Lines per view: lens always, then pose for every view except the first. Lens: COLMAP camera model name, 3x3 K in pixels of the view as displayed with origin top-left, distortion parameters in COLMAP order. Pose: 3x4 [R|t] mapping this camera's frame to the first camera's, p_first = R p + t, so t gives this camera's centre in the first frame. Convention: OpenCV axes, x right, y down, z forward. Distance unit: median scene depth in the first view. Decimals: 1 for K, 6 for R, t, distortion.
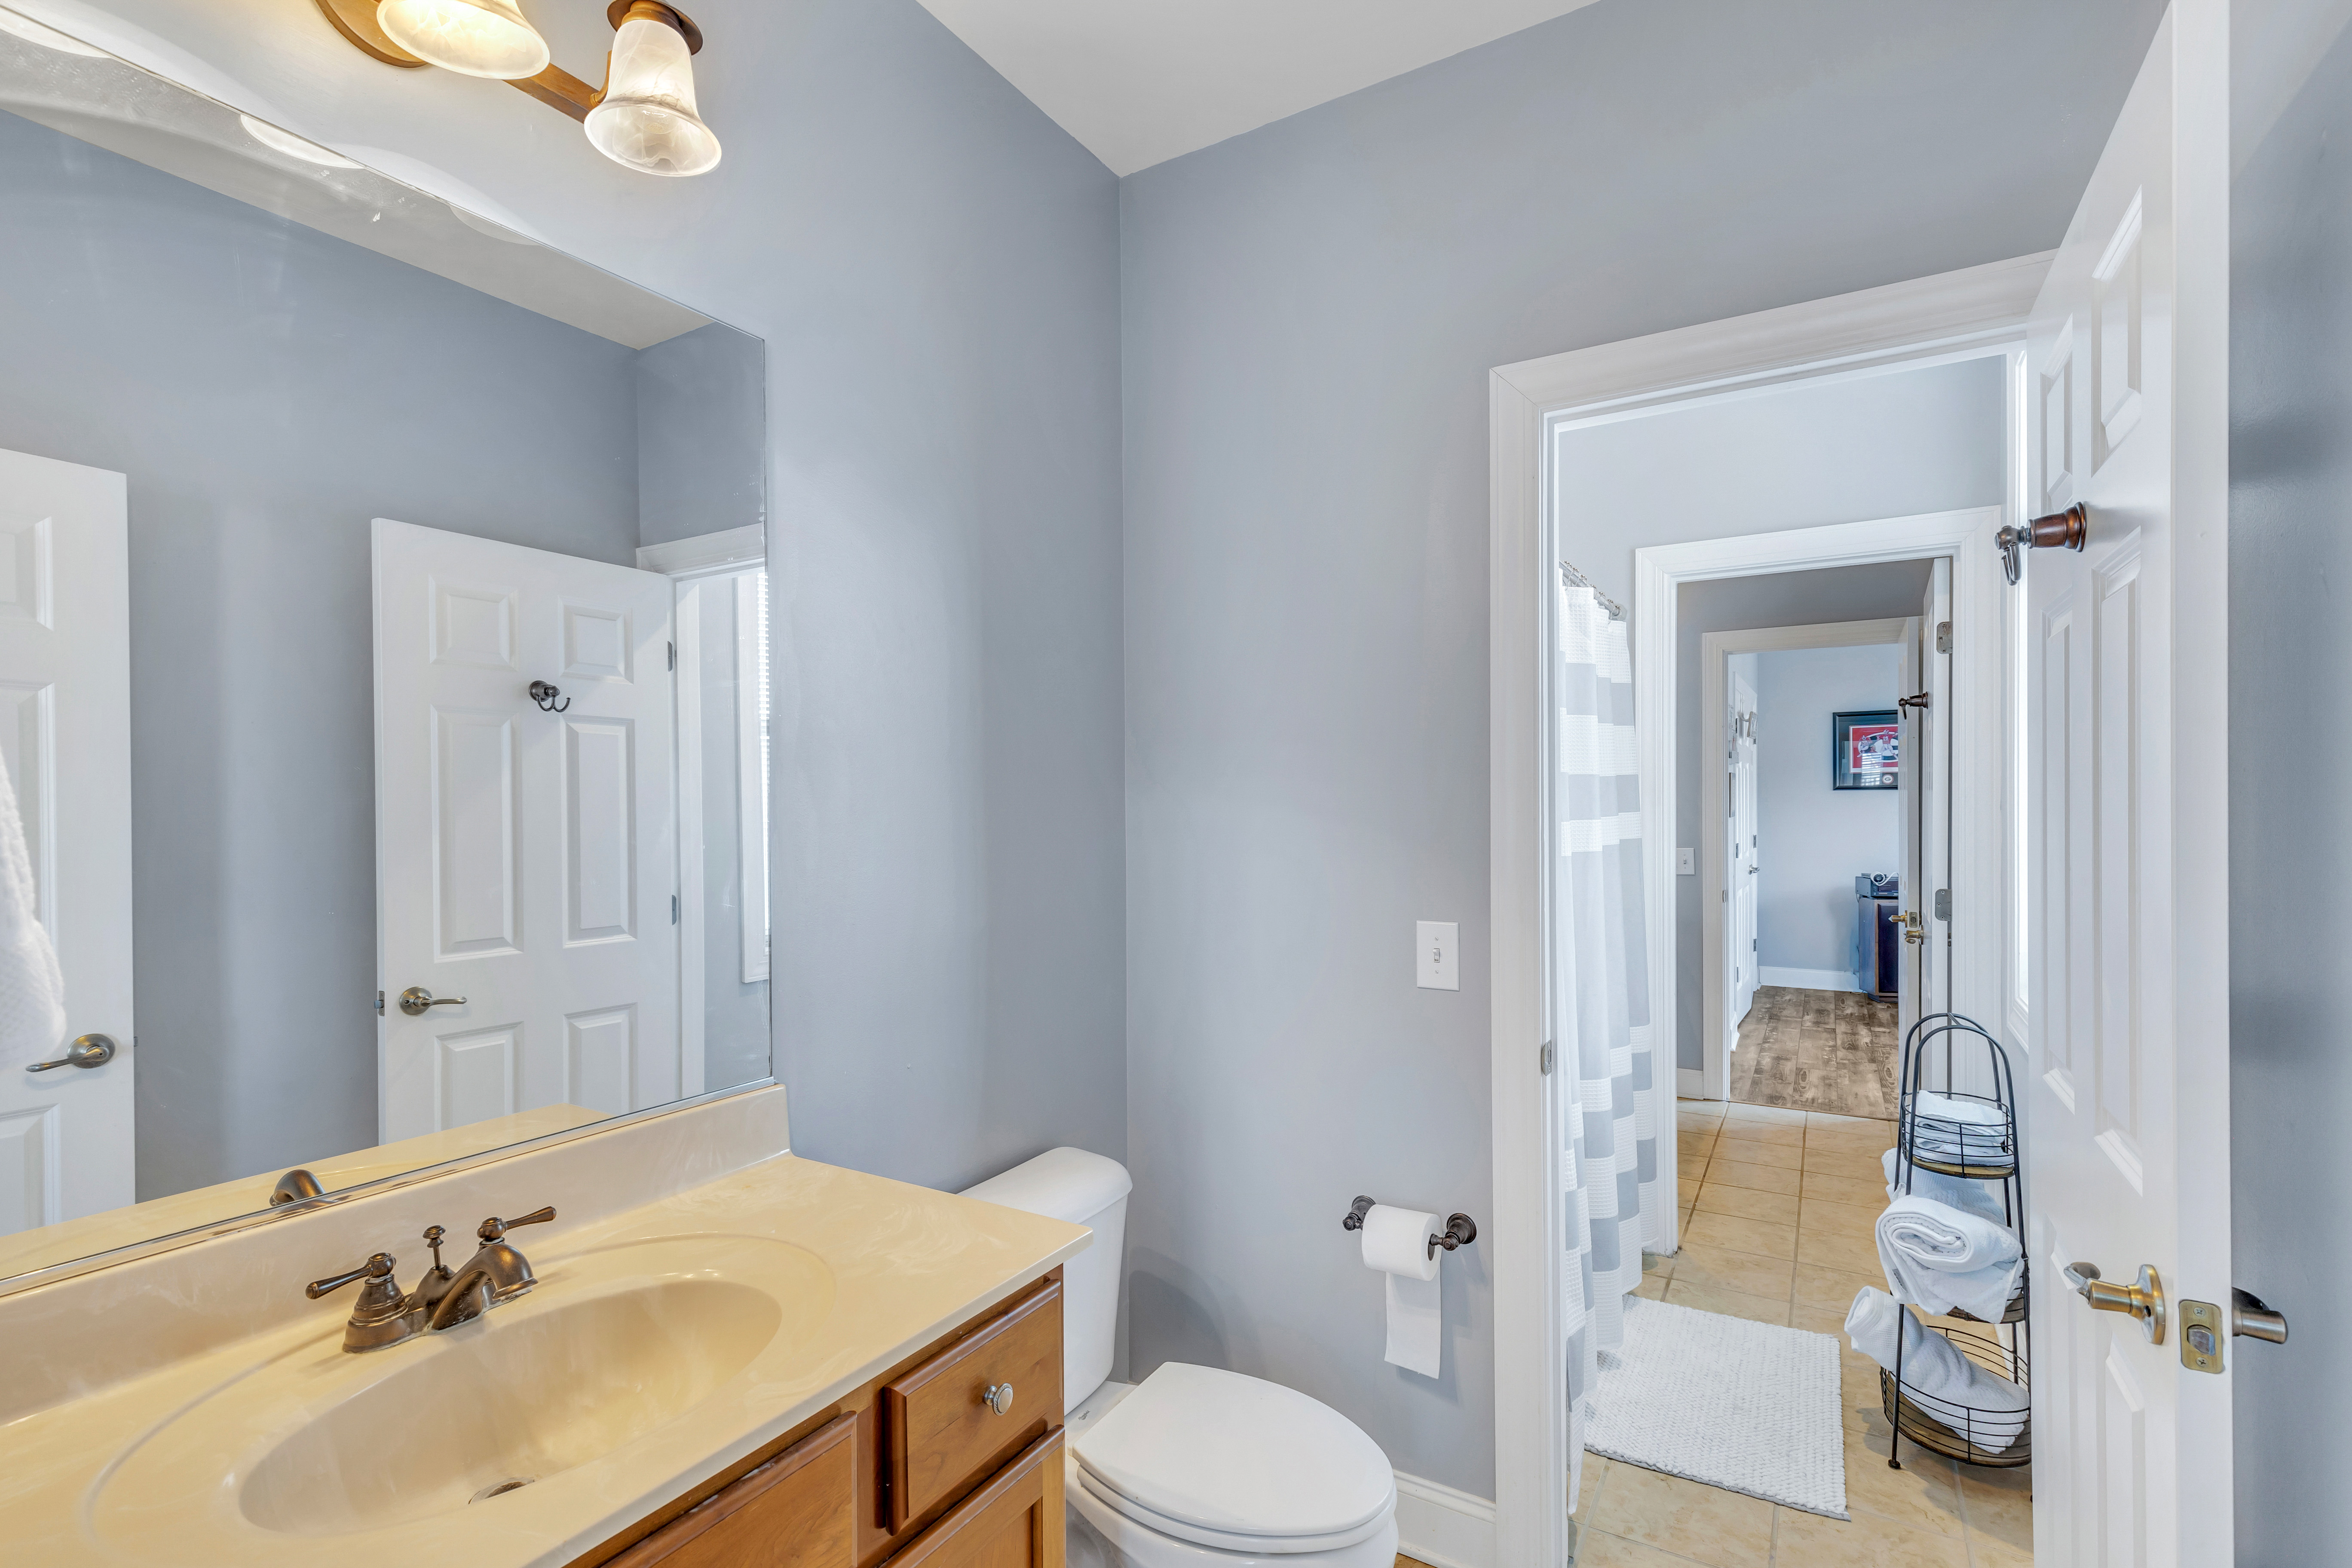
lens RADIAL K [[1077.8, 0, 1182.5], [0, 1077.8, 791.4], [0, 0, 1]] dist [0.004530, 0.000618]
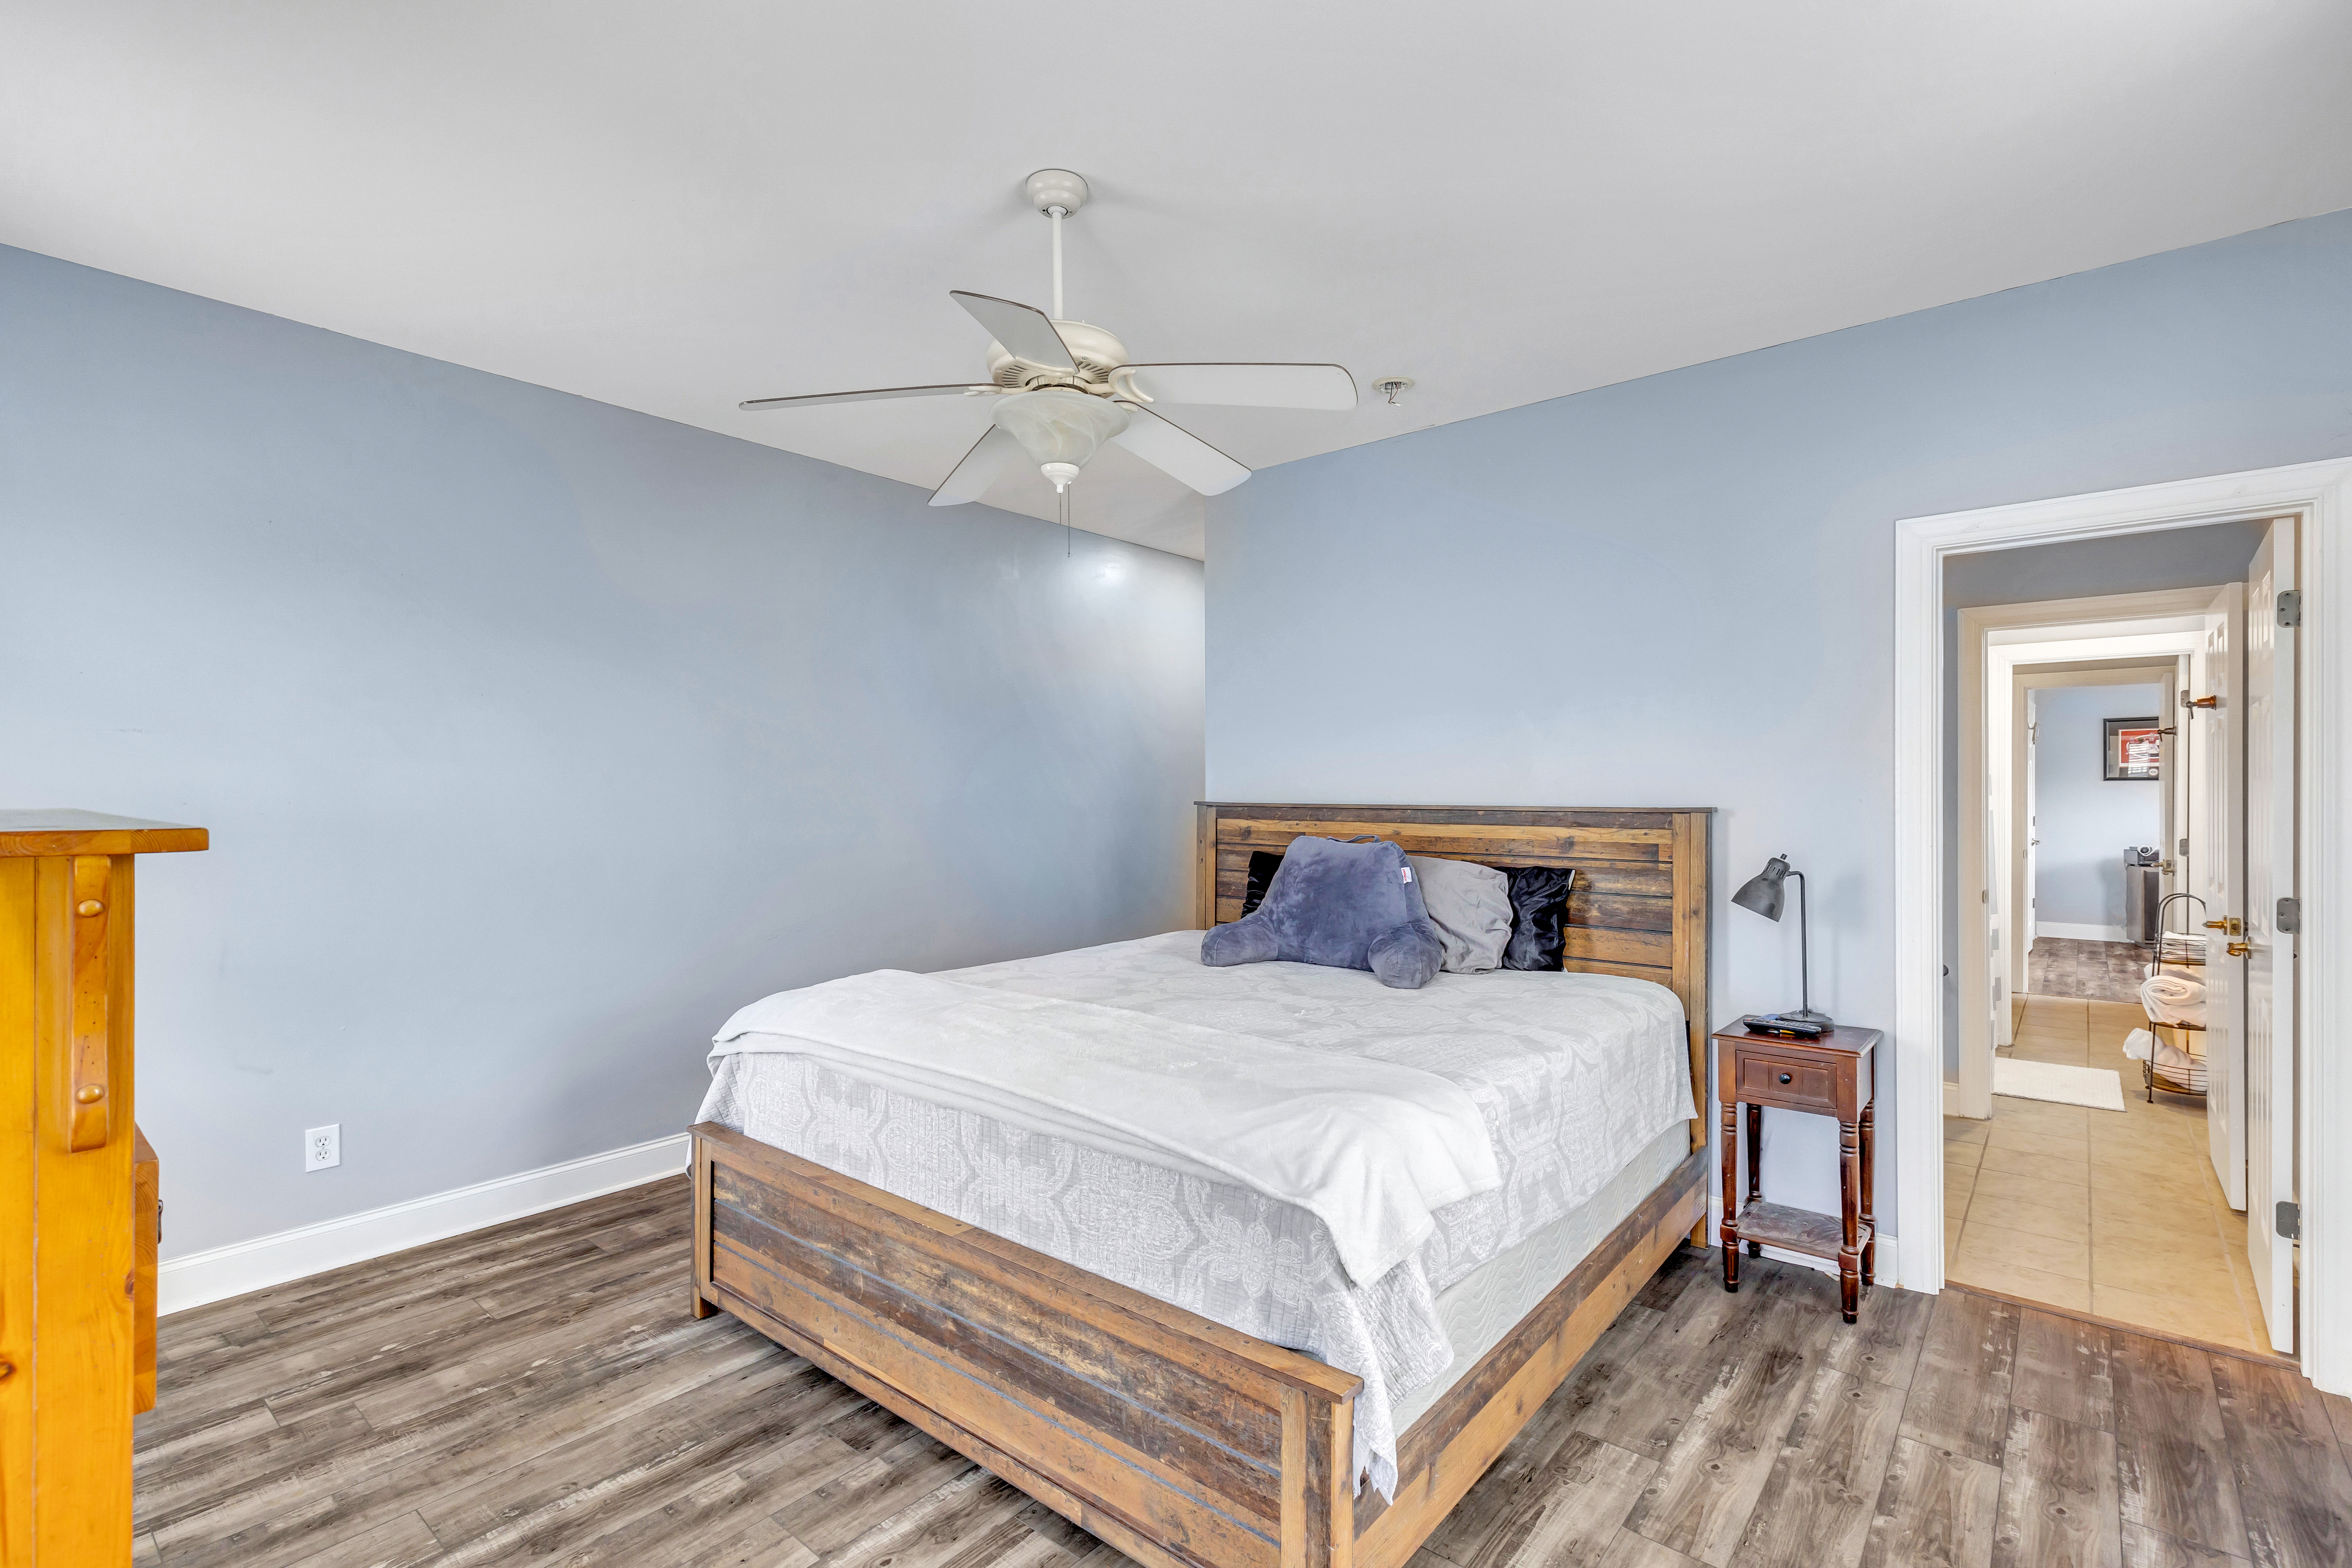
lens RADIAL K [[1077.8, 0, 1169.4], [0, 1077.8, 794.4], [0, 0, 1]] dist [0.004530, 0.000618]
pose [[0.986828, -0.004027, -0.161721, -0.284110], [0.005556, 0.999944, 0.009005, -0.003048], [0.161675, -0.009785, 0.986795, -0.445295]]
